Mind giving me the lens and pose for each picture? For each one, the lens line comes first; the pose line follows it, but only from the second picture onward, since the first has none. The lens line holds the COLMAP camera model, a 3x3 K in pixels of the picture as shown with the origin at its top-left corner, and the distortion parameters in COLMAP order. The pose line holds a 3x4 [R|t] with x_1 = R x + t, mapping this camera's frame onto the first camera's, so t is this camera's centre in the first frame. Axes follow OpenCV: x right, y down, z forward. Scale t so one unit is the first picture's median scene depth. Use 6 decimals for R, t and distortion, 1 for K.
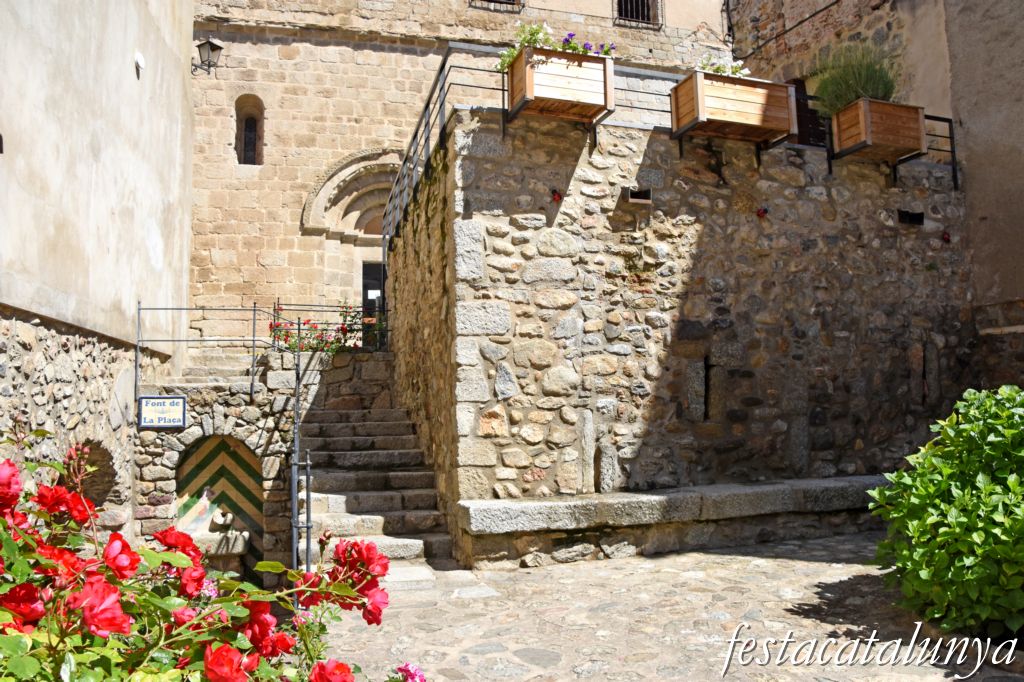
lens RADIAL K [[817.7, 0, 515.3], [0, 817.7, 345.8], [0, 0, 1]] dist [-0.146674, 0.085380]
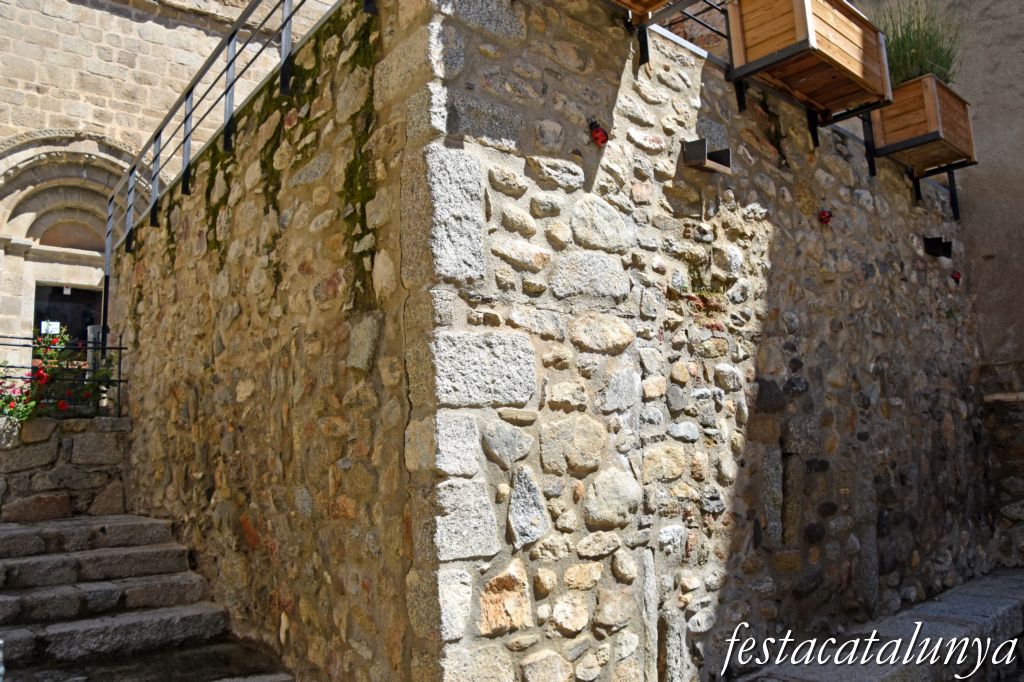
lens RADIAL K [[817.7, 0, 533.6], [0, 817.7, 345.1], [0, 0, 1]] dist [-0.146674, 0.085380]
pose [[0.913149, 0.036783, 0.405963, -0.182731], [-0.010678, 0.997737, -0.066383, -0.015501], [-0.407487, 0.056283, 0.911475, 0.535713]]
